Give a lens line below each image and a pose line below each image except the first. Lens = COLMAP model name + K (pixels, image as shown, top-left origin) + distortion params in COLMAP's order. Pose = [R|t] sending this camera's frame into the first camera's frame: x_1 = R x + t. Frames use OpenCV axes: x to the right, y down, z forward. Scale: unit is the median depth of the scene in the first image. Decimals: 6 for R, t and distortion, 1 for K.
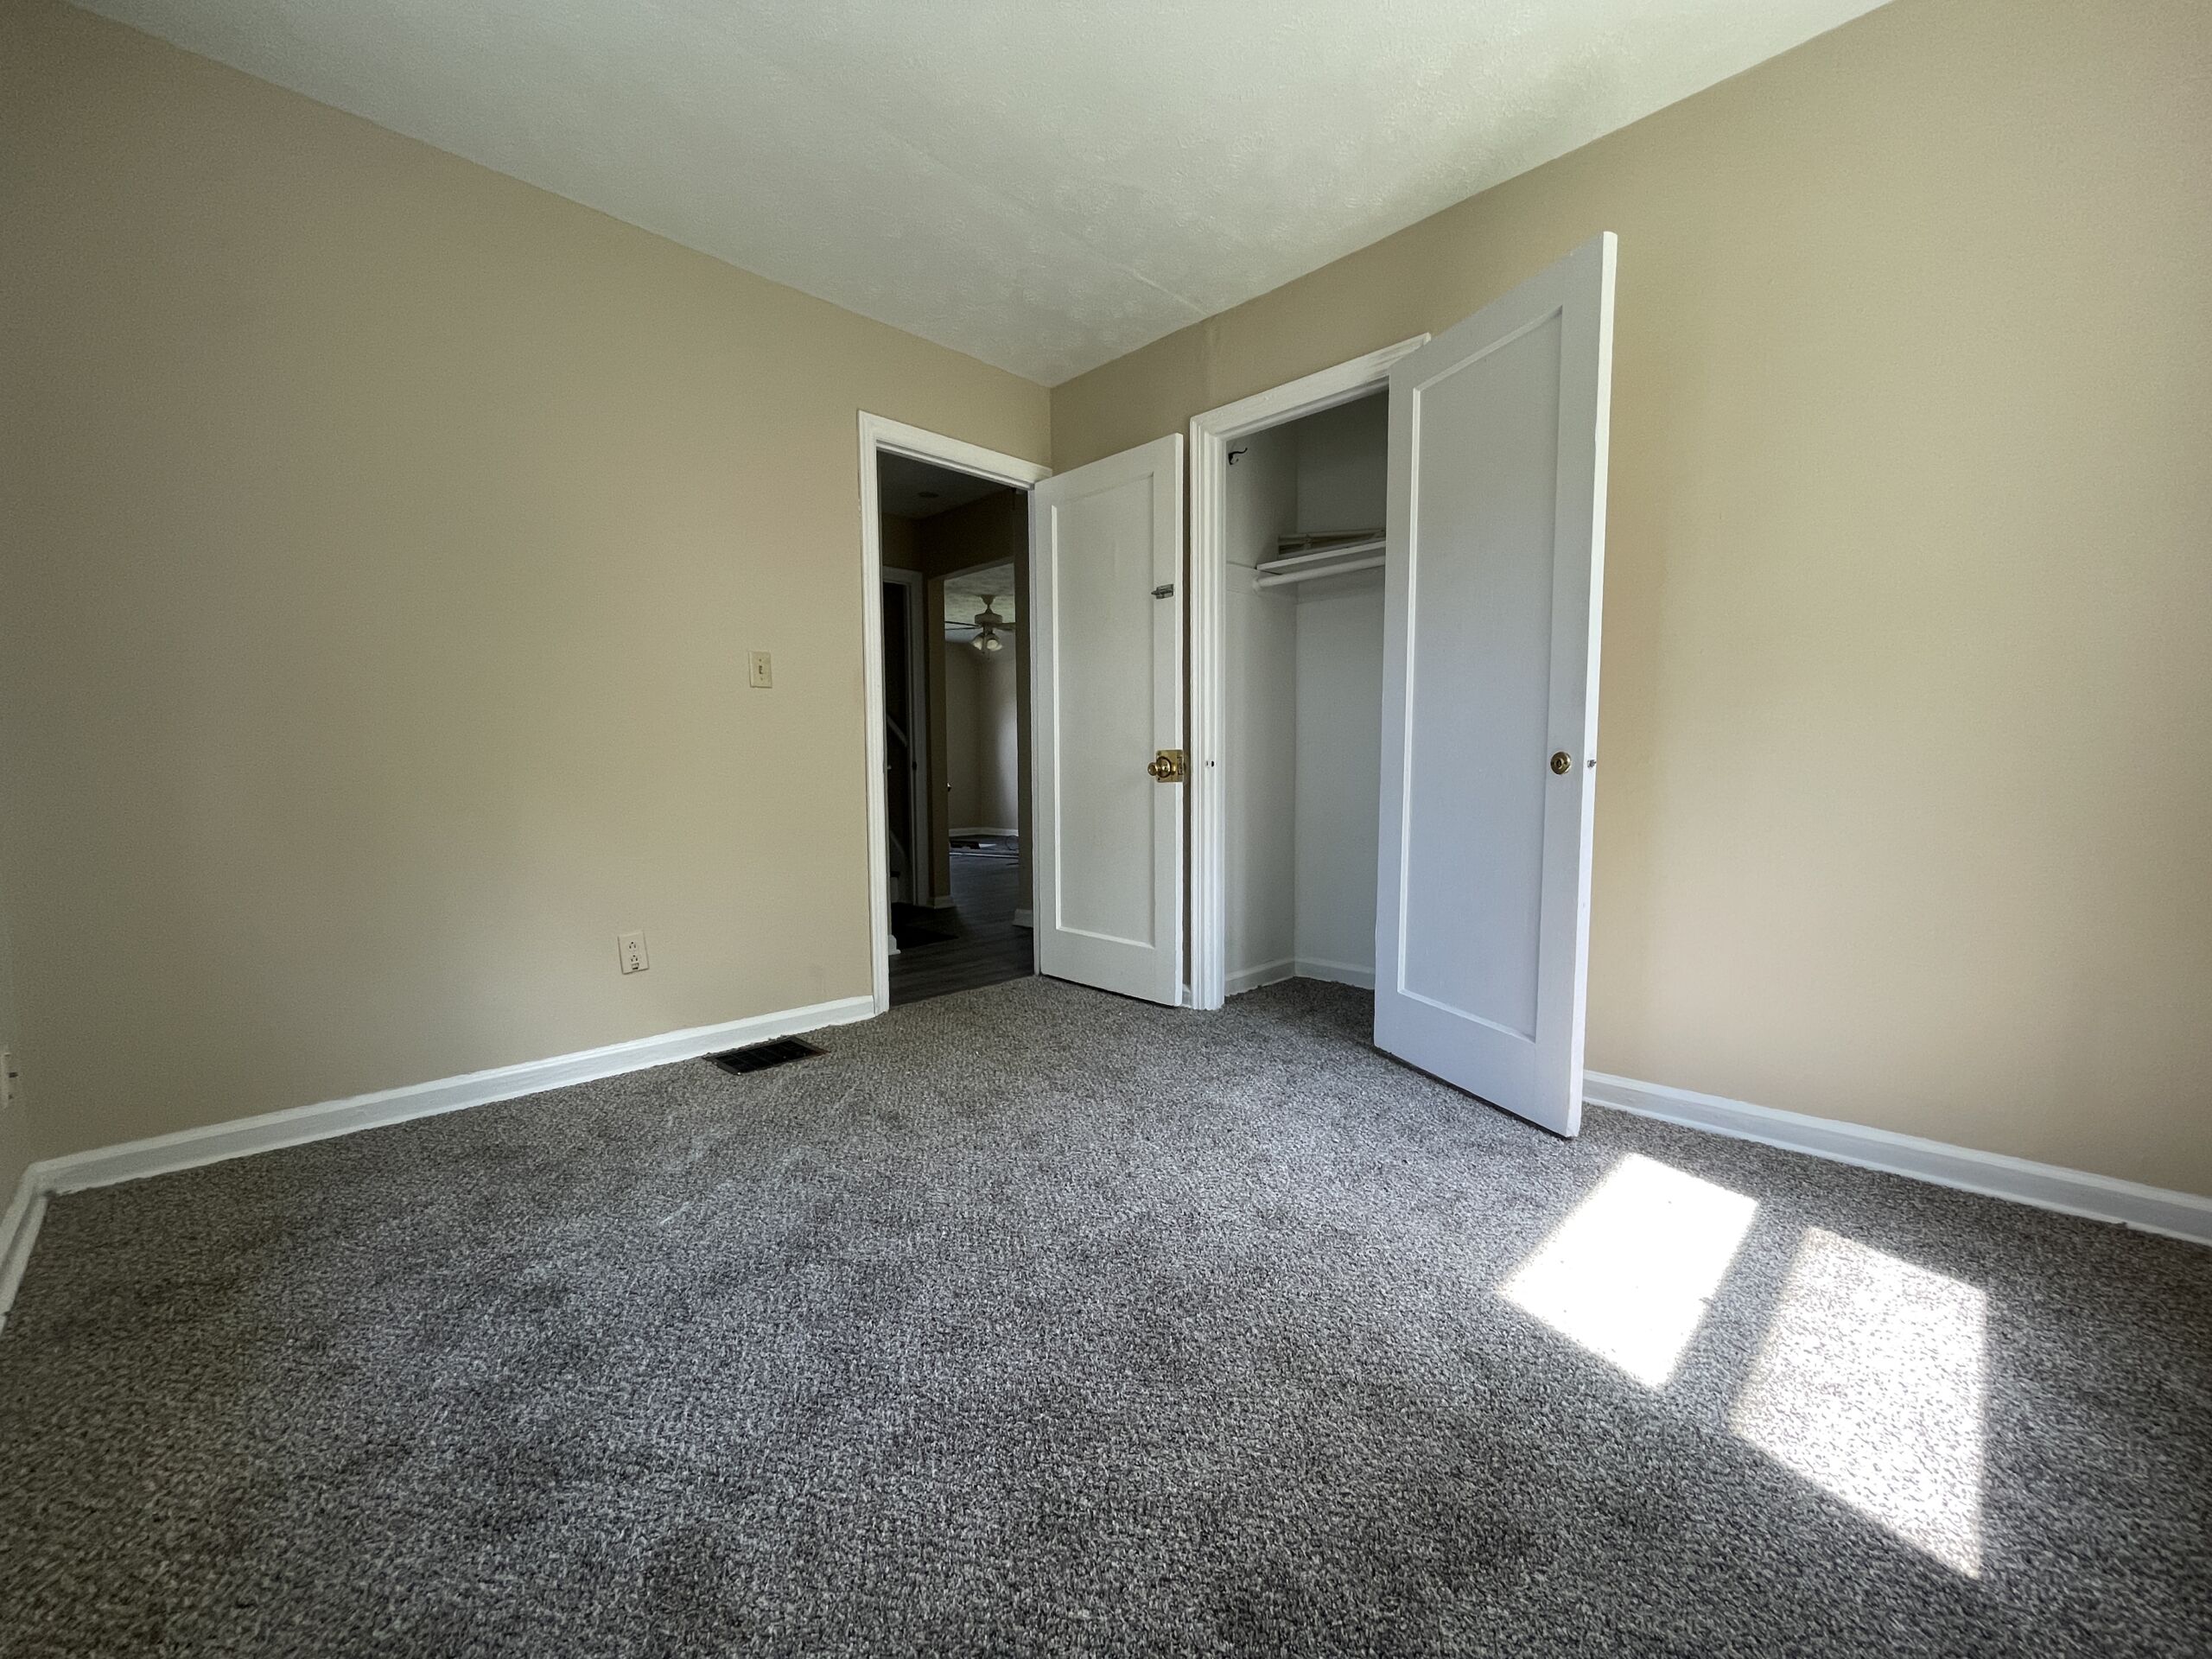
lens RADIAL K [[890.0, 0, 1098.7], [0, 890.0, 825.2], [0, 0, 1]] dist [-0.002246, -0.000688]
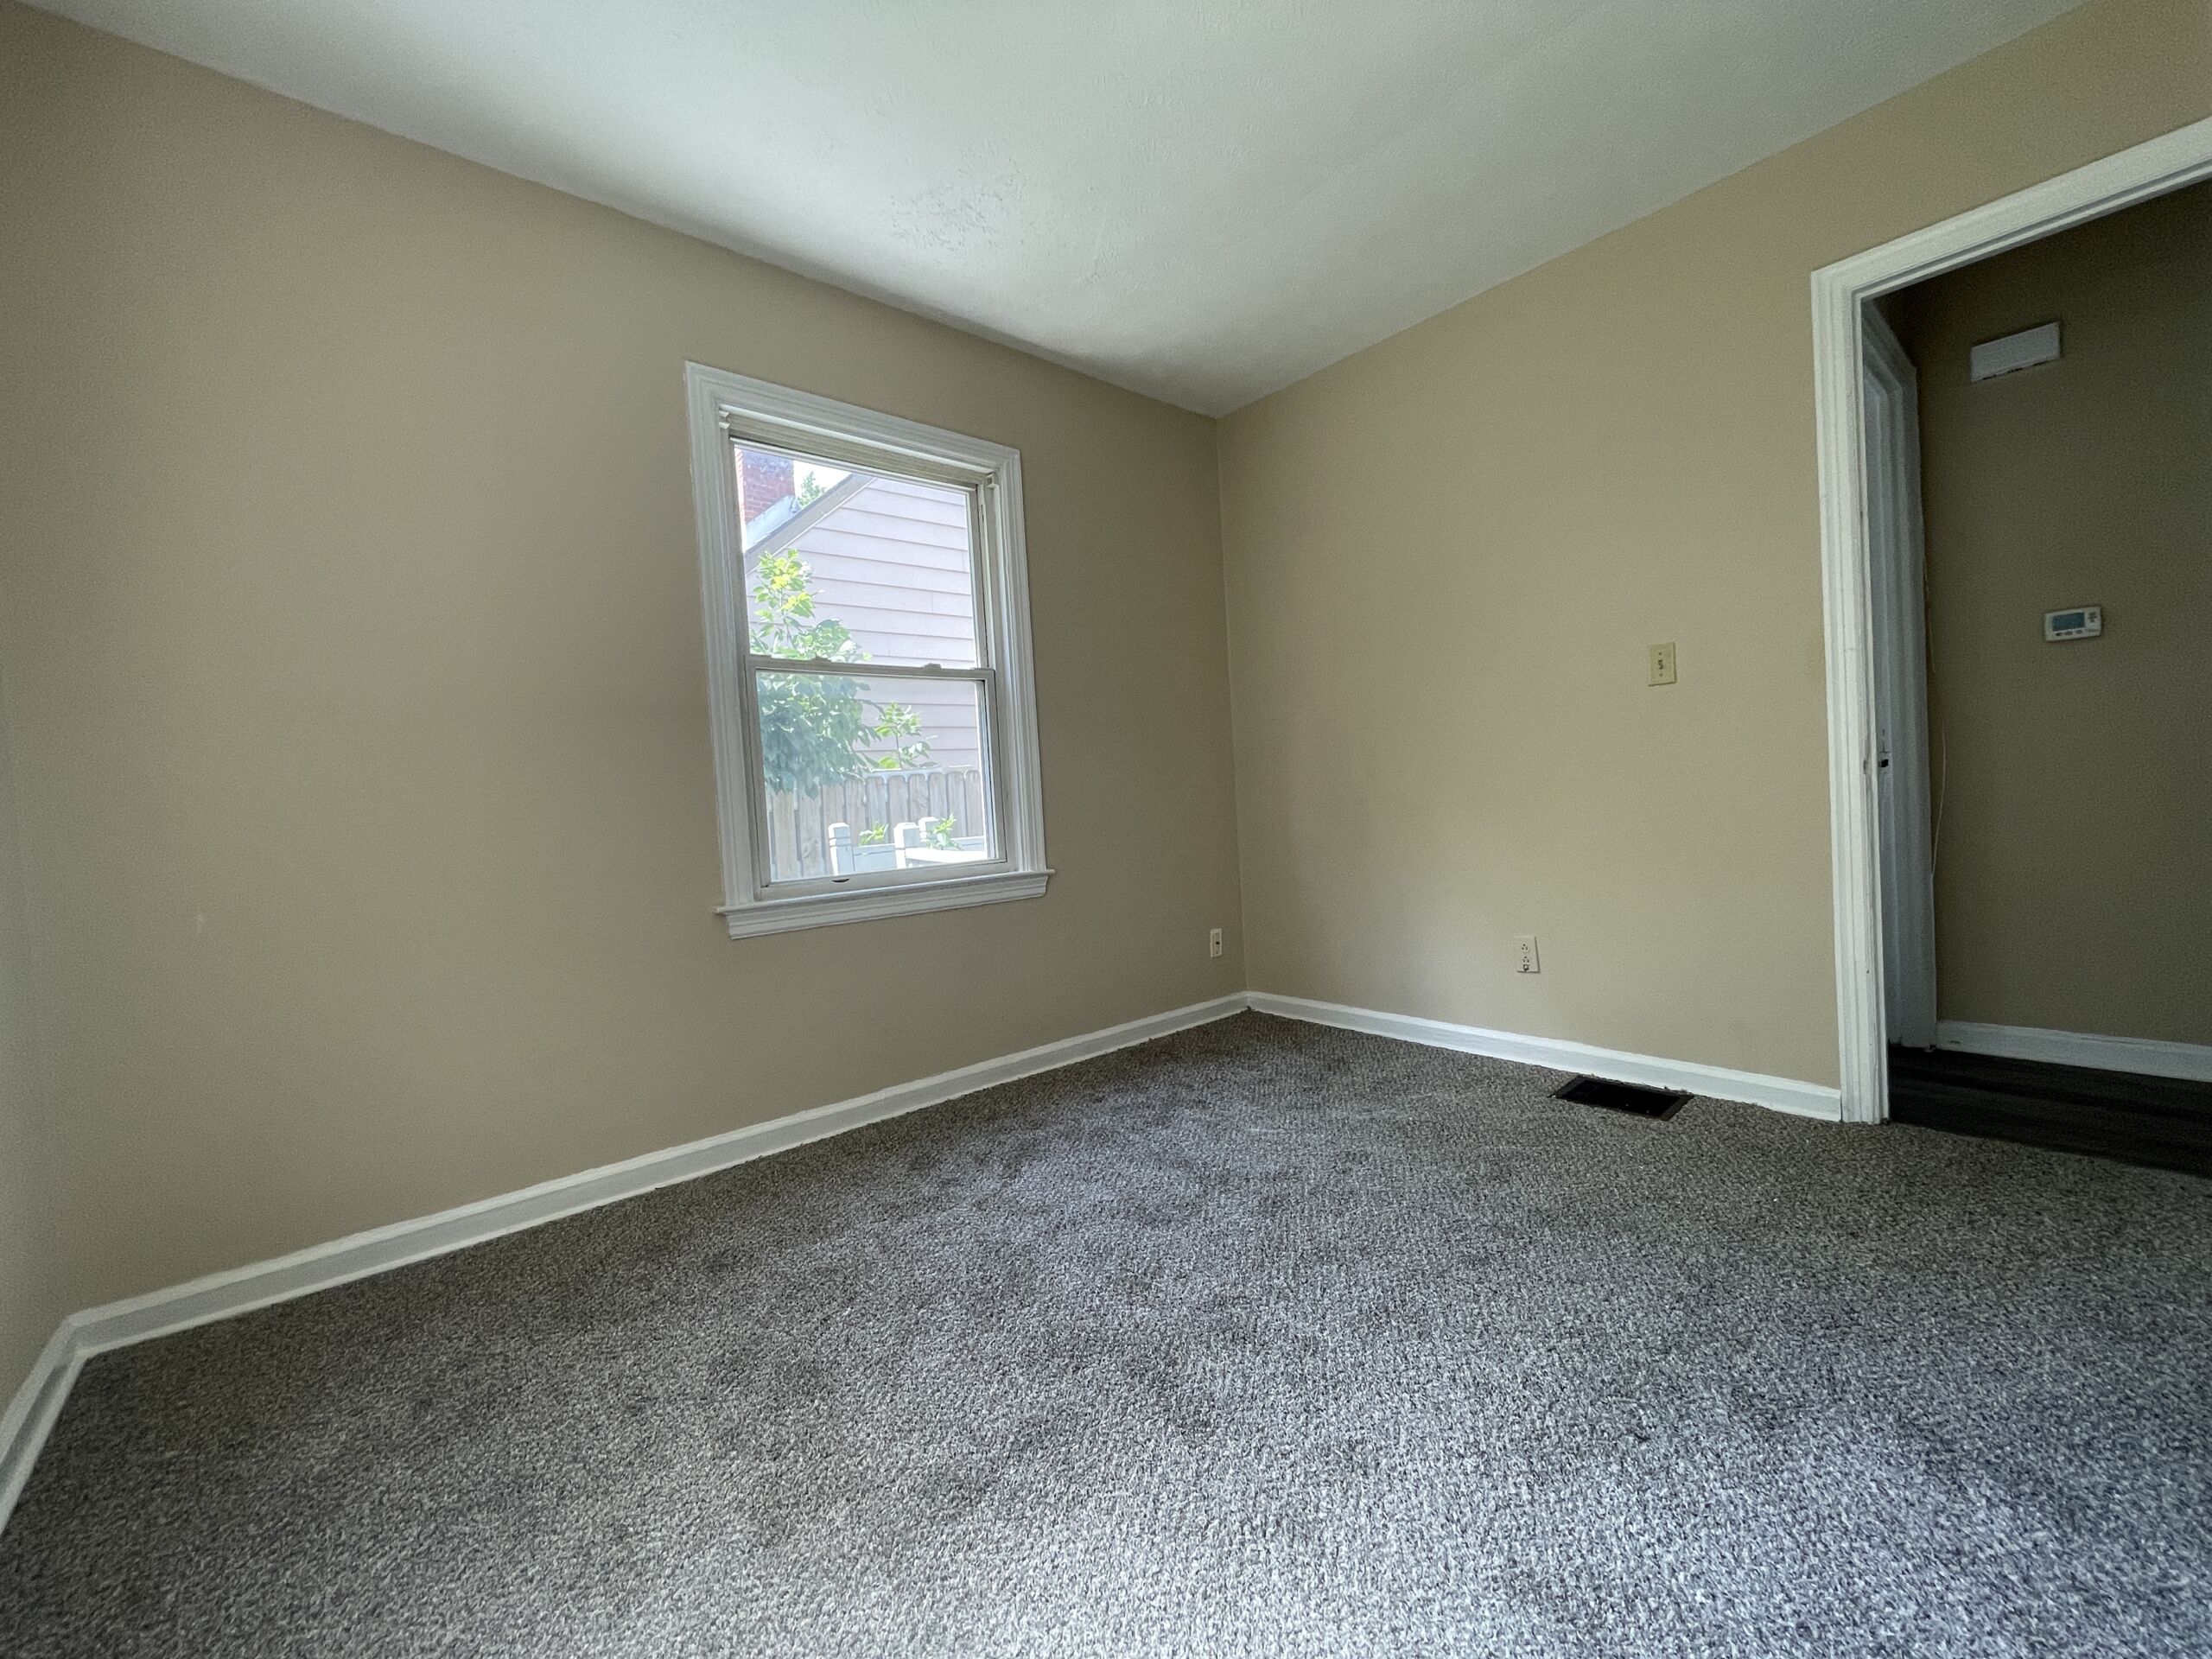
lens RADIAL K [[890.0, 0, 1110.0], [0, 890.0, 827.8], [0, 0, 1]] dist [-0.002246, -0.000688]
pose [[-0.069241, 0.041188, -0.996749, 0.632865], [-0.005525, 0.999116, 0.041669, -0.056552], [0.997585, 0.008392, -0.068952, 0.622579]]
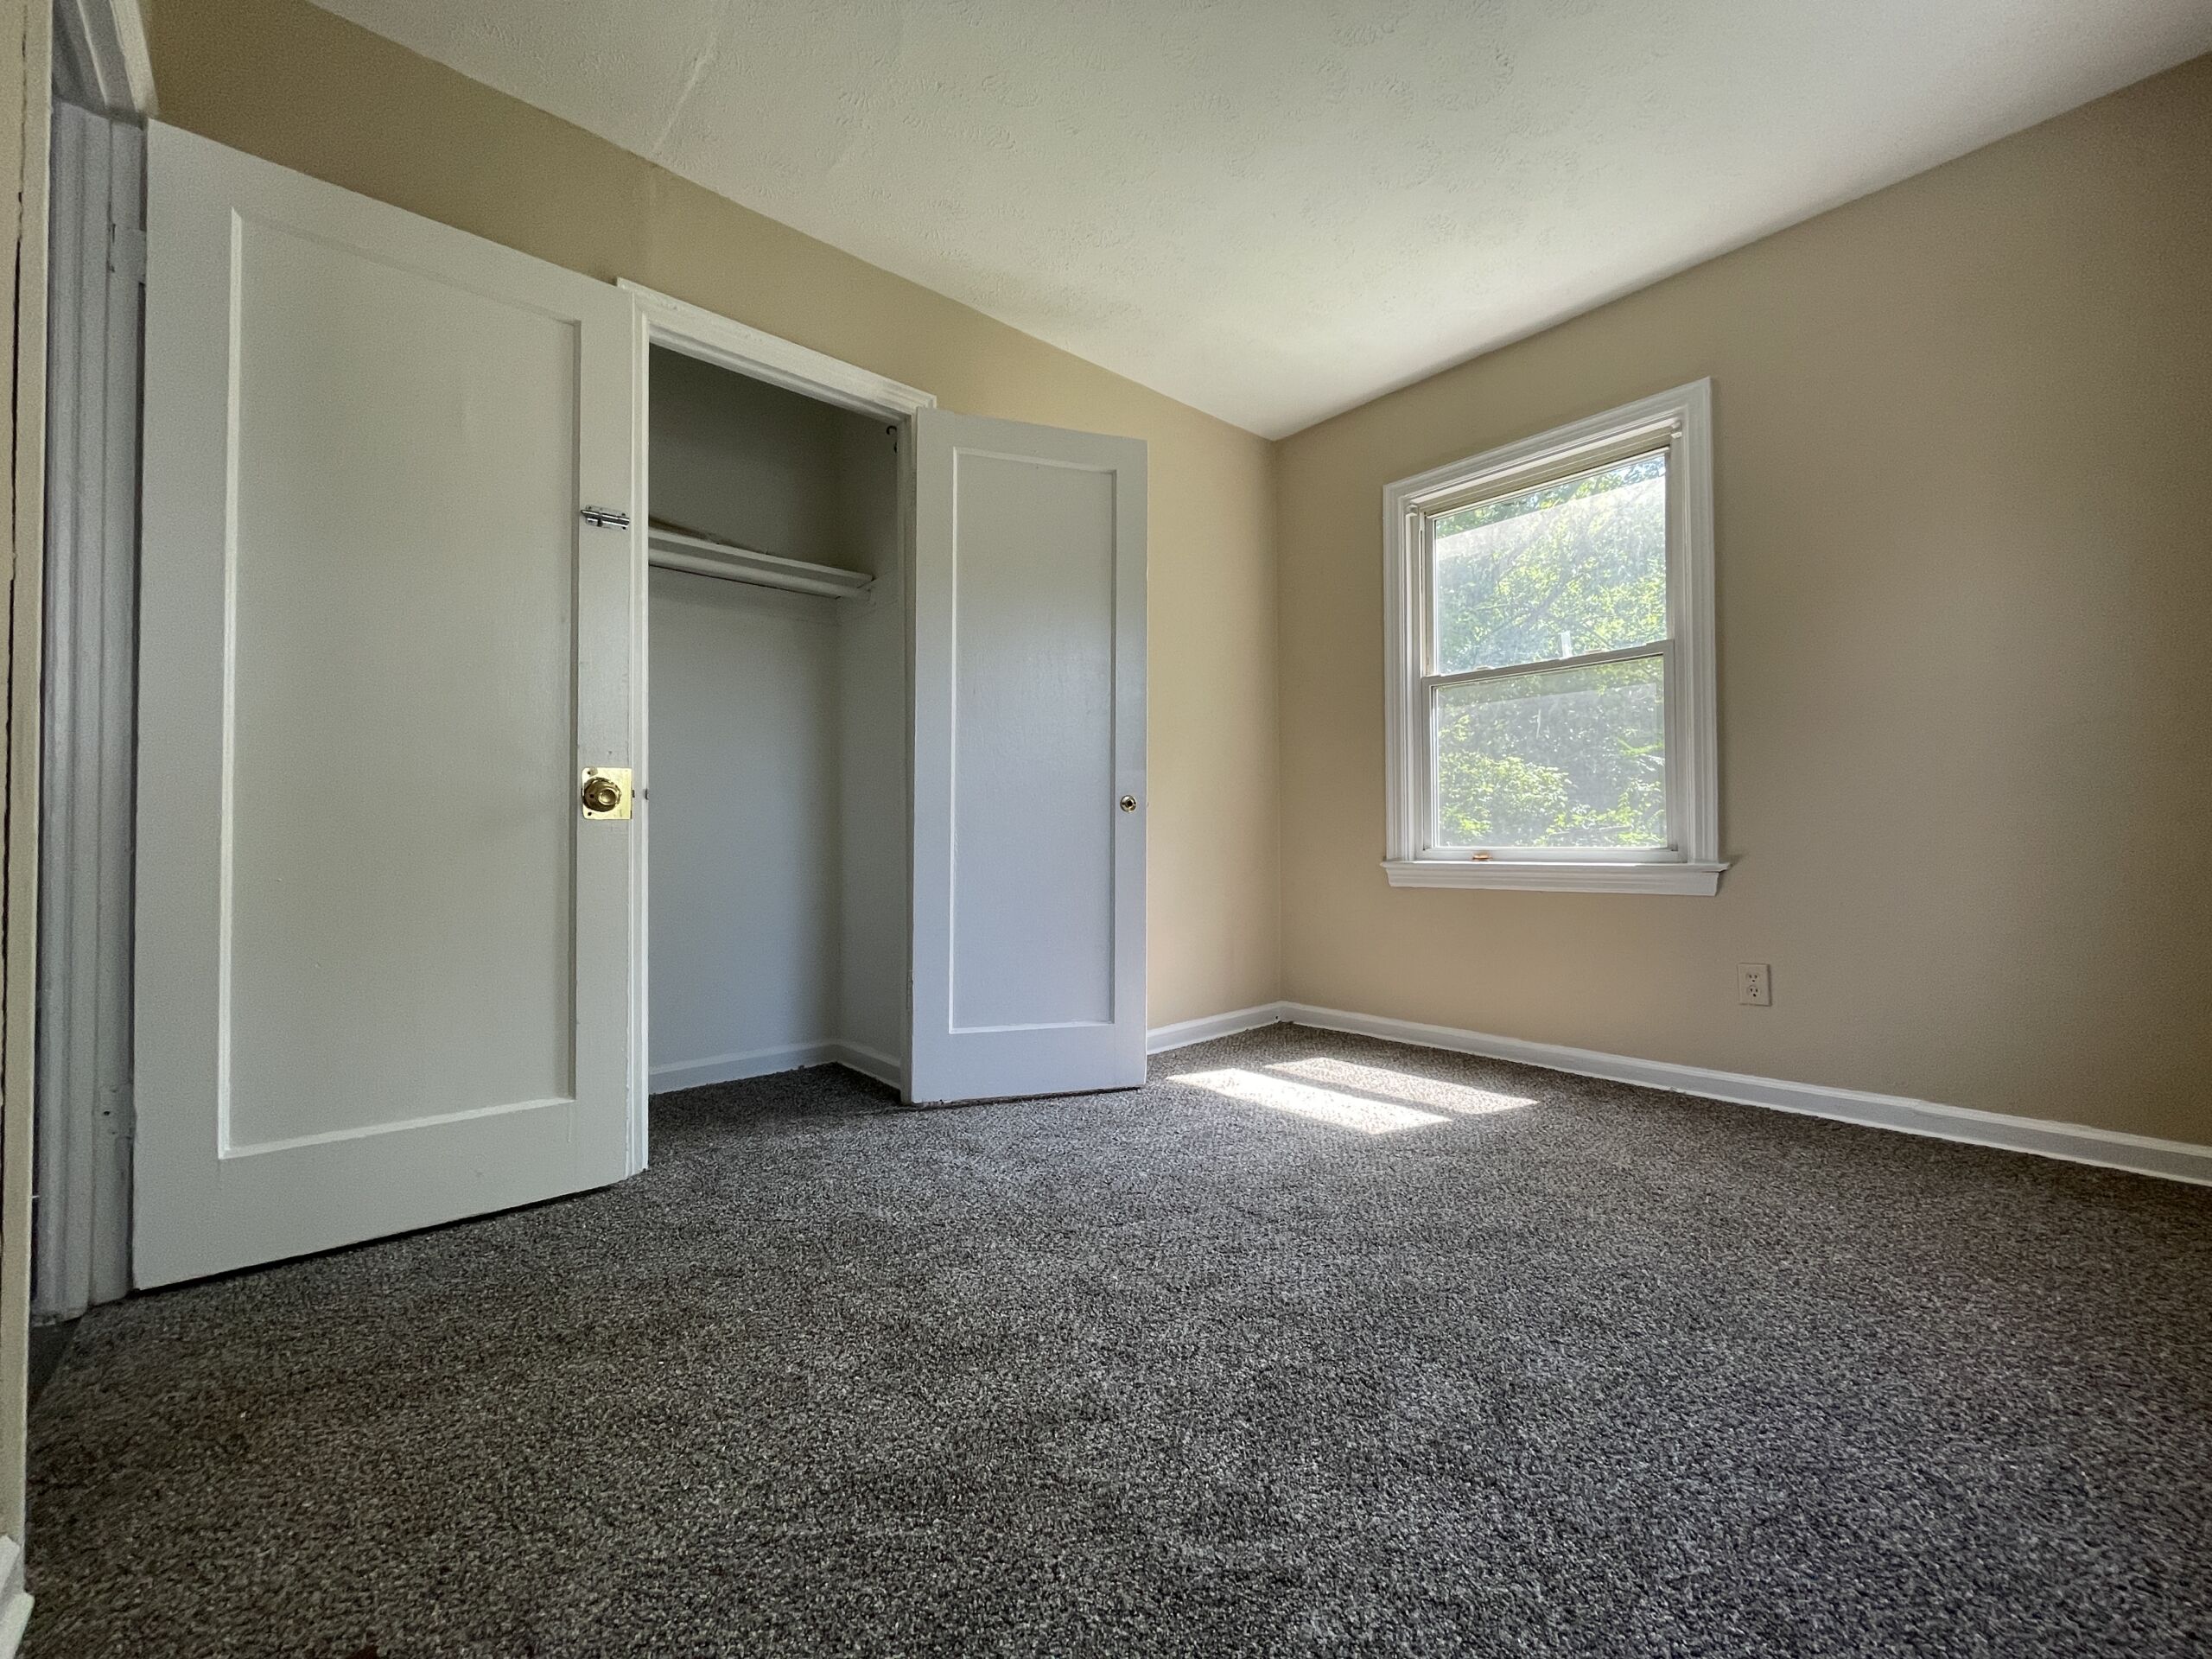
lens RADIAL K [[890.0, 0, 1105.5], [0, 890.0, 829.8], [0, 0, 1]] dist [-0.002246, -0.000688]
pose [[0.055177, 0.017536, 0.998323, -0.697991], [0.073207, 0.997084, -0.021561, -0.003583], [-0.995789, 0.074274, 0.053732, 0.822388]]
